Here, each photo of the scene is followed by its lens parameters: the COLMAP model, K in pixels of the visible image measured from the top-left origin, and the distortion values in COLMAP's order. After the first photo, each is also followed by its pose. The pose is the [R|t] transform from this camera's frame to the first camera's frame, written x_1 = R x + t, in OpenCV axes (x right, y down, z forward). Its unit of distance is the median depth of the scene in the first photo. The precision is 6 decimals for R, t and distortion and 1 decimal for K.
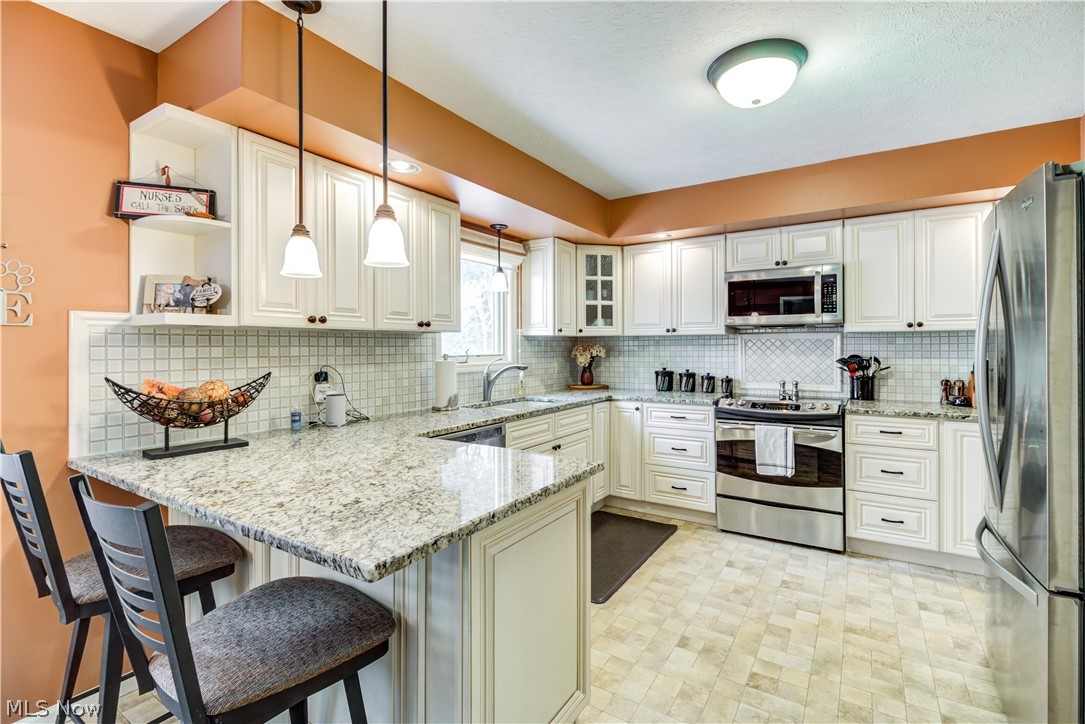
lens RADIAL K [[503.4, 0, 542.0], [0, 503.4, 344.9], [0, 0, 1]] dist [0.002304, -0.000020]
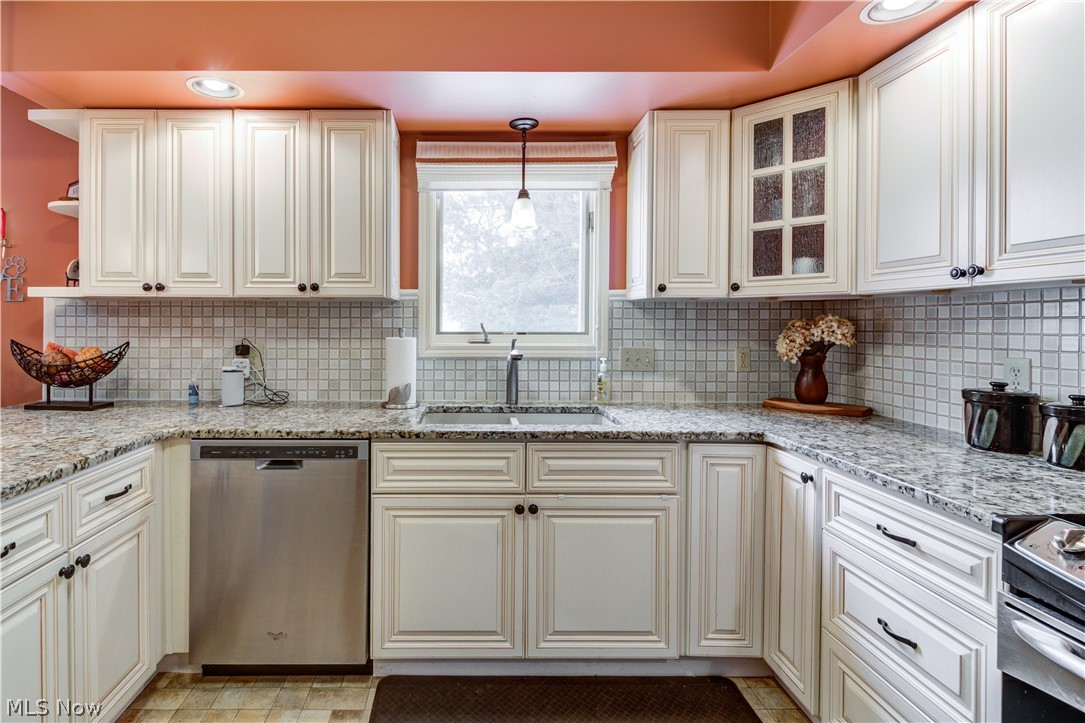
lens RADIAL K [[529.4, 0, 542.4], [0, 529.4, 324.7], [0, 0, 1]] dist [0.006854, -0.000229]
pose [[0.538365, 0.010293, -0.842649, 0.472417], [-0.003524, 0.999944, 0.009962, 0.003710], [0.842704, -0.002394, 0.538371, 0.665721]]
